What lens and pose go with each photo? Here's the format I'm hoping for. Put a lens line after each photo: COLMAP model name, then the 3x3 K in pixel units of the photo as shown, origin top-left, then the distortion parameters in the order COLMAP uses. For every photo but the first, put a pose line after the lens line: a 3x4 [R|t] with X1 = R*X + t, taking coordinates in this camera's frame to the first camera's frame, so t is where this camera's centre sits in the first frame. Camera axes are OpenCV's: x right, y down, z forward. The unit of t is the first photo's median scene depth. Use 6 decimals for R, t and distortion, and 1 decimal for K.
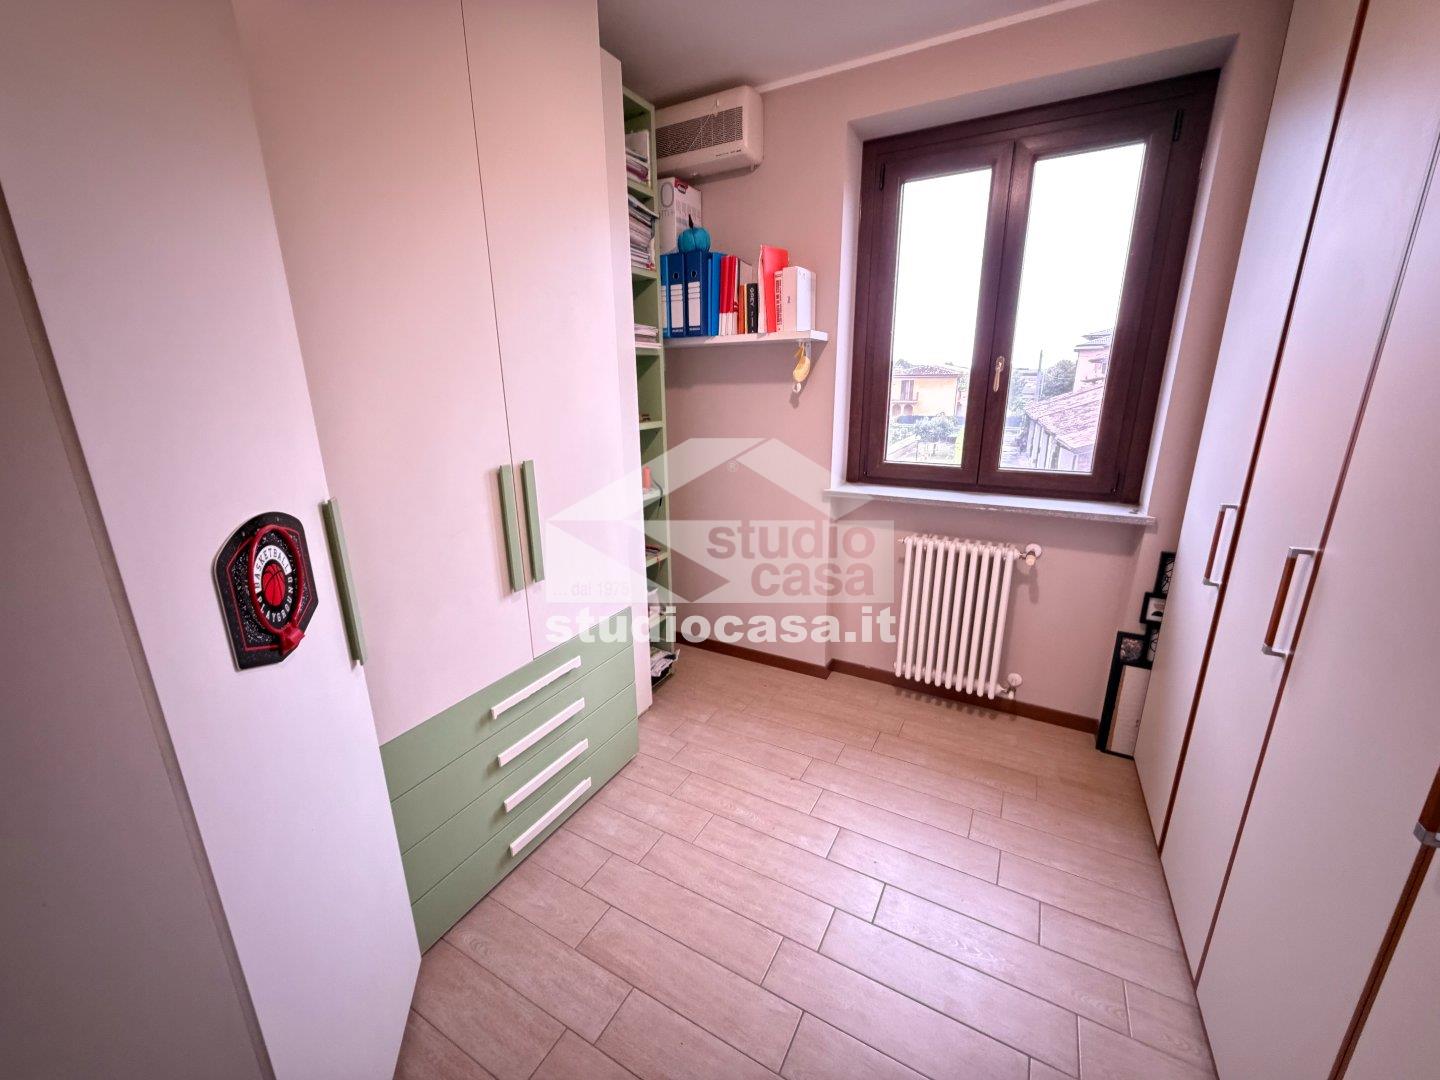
lens RADIAL K [[572.6, 0, 720.0], [0, 572.6, 542.6], [0, 0, 1]] dist [0.002561, -0.000513]
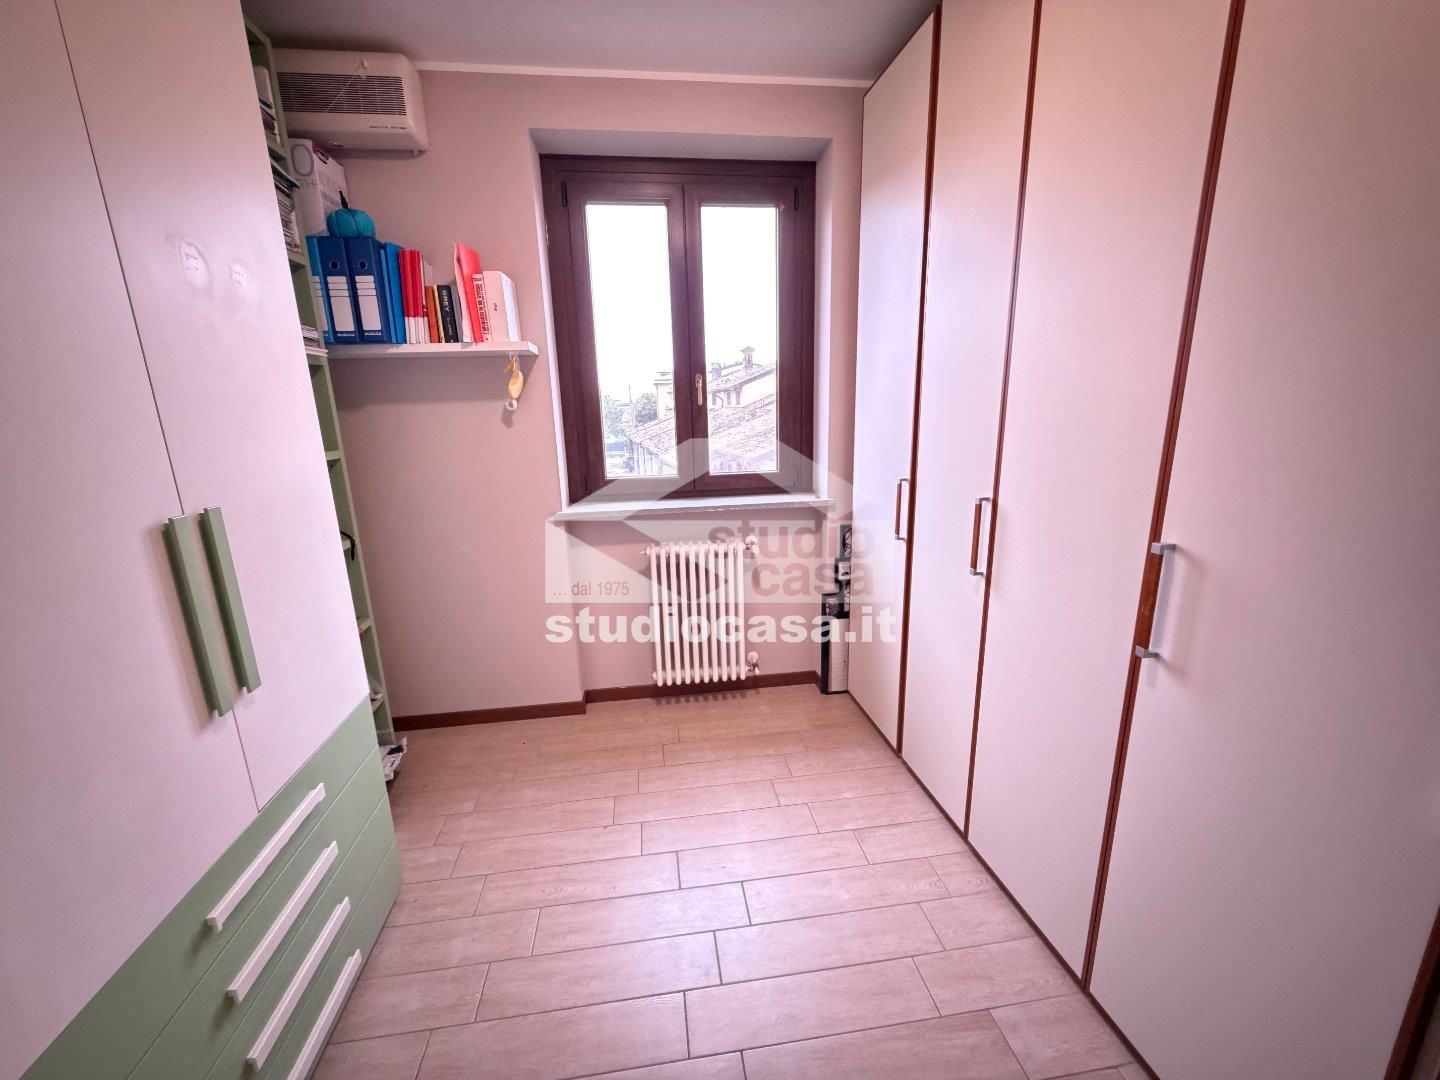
lens RADIAL K [[572.6, 0, 714.9], [0, 572.6, 541.8], [0, 0, 1]] dist [0.002561, -0.000513]
pose [[0.800529, -0.151131, 0.579924, -0.184139], [0.182288, 0.983234, 0.004605, -0.003699], [-0.570897, 0.102027, 0.814657, 0.112078]]
